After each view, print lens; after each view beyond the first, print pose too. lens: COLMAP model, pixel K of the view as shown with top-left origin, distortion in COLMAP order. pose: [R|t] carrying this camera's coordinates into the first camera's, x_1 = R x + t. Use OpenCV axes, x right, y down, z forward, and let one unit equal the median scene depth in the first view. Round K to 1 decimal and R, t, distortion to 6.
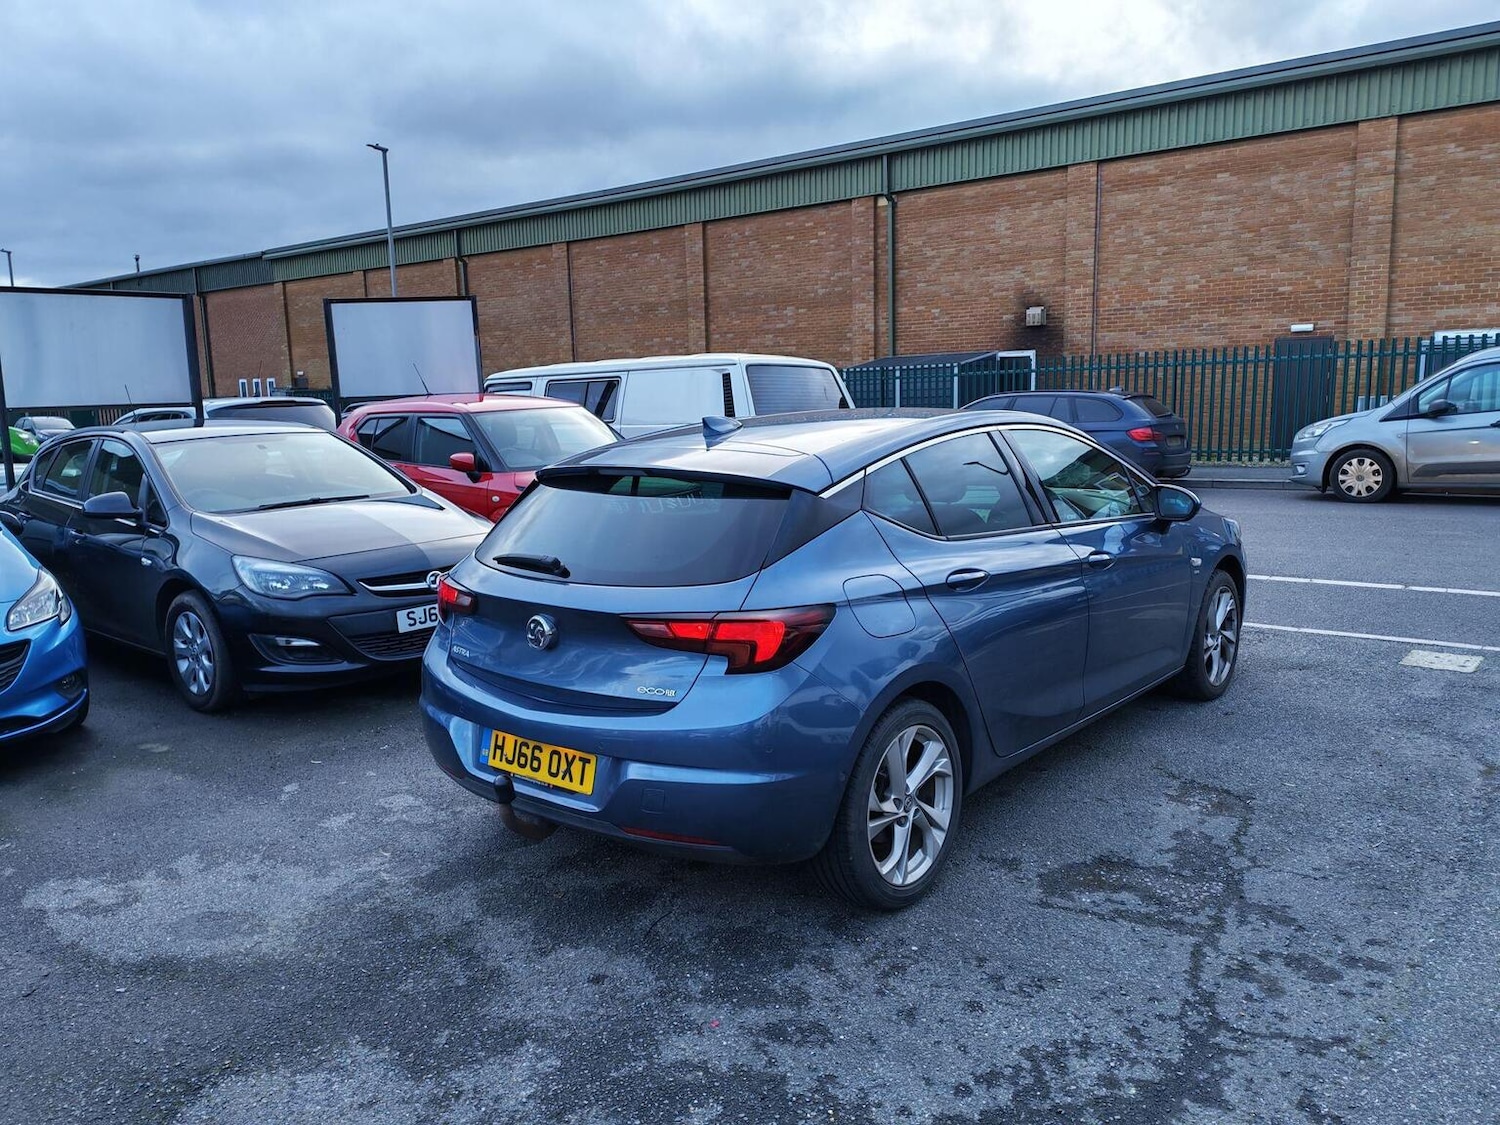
lens RADIAL K [[1120.7, 0, 751.2], [0, 1120.7, 561.6], [0, 0, 1]] dist [0.086410, -0.104320]
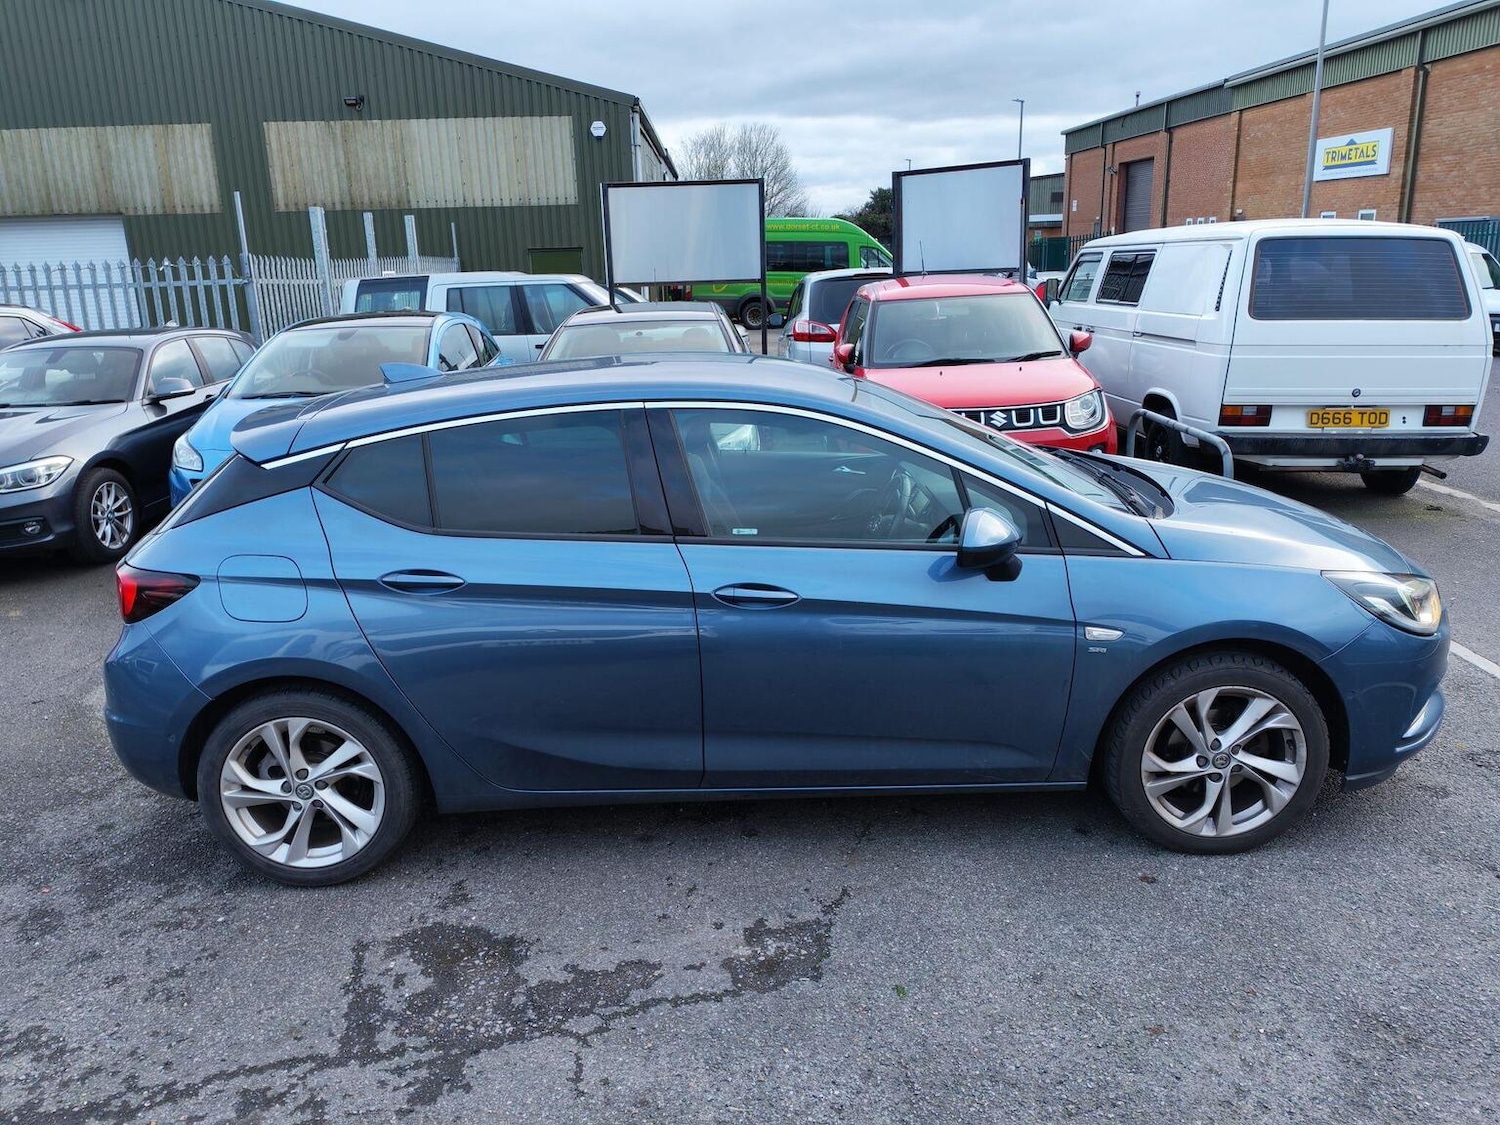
lens RADIAL K [[1120.7, 0, 735.0], [0, 1120.7, 565.5], [0, 0, 1]] dist [0.086410, -0.104320]
pose [[0.651348, 0.211813, -0.728616, 0.781324], [-0.104068, 0.976111, 0.190730, -0.149855], [0.751609, -0.048406, 0.657830, 0.473414]]
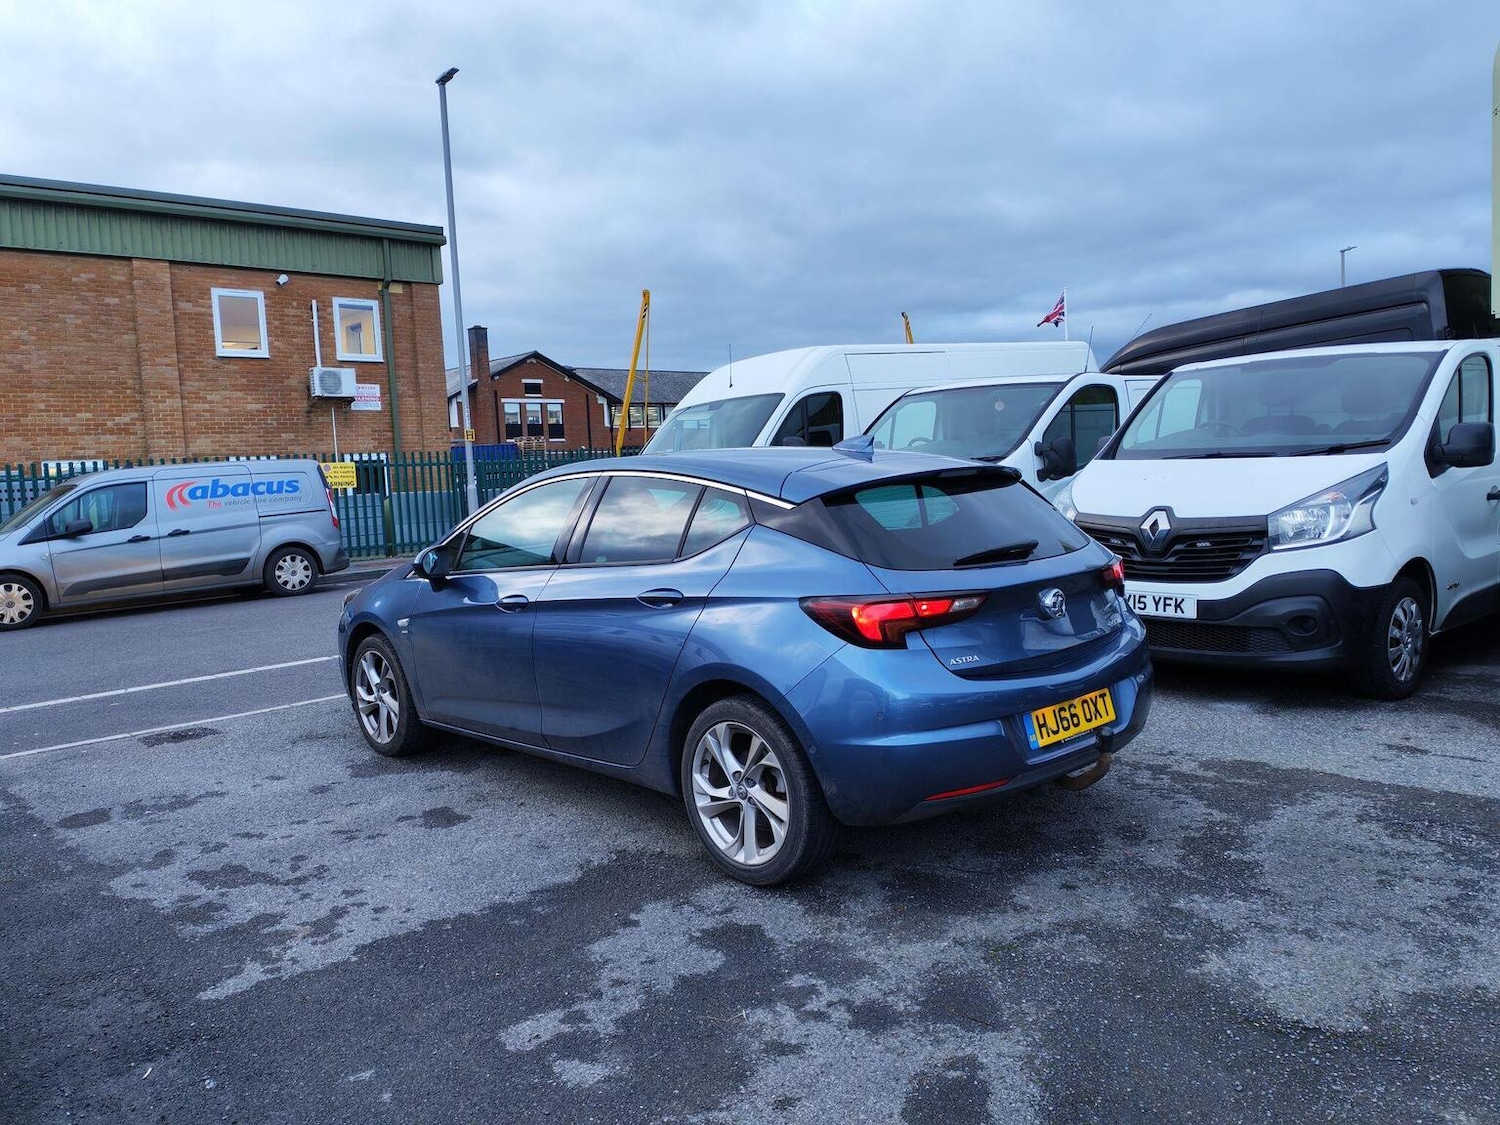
lens RADIAL K [[1120.7, 0, 722.8], [0, 1120.7, 563.6], [0, 0, 1]] dist [0.086410, -0.104320]
pose [[0.166086, -0.060597, 0.984248, -0.893999], [0.197137, 0.980002, 0.027070, -0.043531], [-0.966205, 0.189536, 0.174711, 0.719917]]
